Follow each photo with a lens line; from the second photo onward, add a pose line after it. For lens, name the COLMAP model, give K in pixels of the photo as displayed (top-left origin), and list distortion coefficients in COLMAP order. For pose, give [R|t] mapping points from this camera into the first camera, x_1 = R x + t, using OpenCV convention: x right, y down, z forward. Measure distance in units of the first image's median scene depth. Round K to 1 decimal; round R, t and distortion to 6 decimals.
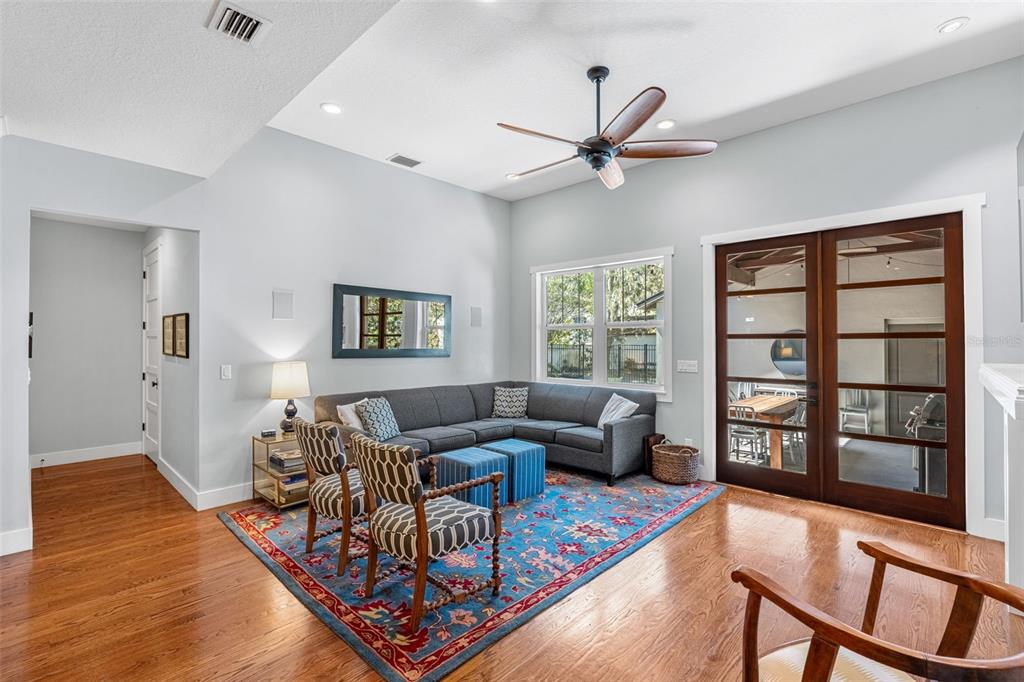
lens RADIAL K [[457.4, 0, 512.5], [0, 457.4, 336.2], [0, 0, 1]] dist [-0.000078, 0.000007]
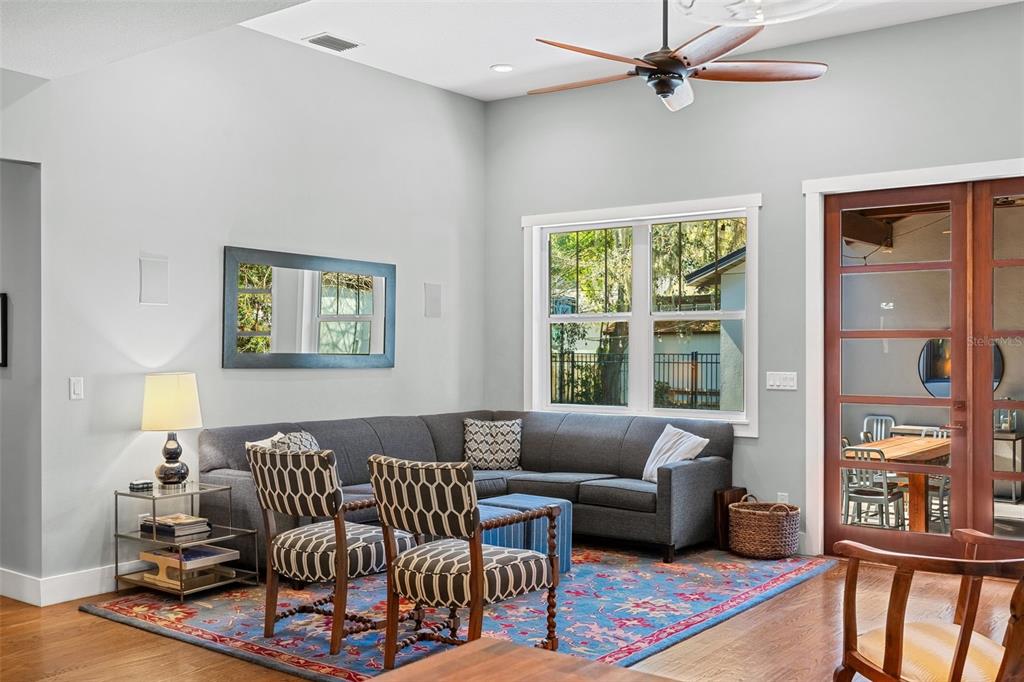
lens RADIAL K [[996.4, 0, 512.0], [0, 996.4, 341.0], [0, 0, 1]] dist [0.031232, -0.004875]
pose [[0.993629, 0.002993, 0.112662, -0.176329], [-0.003485, 0.999985, 0.004172, 0.005922], [-0.112648, -0.004538, 0.993625, -0.408306]]
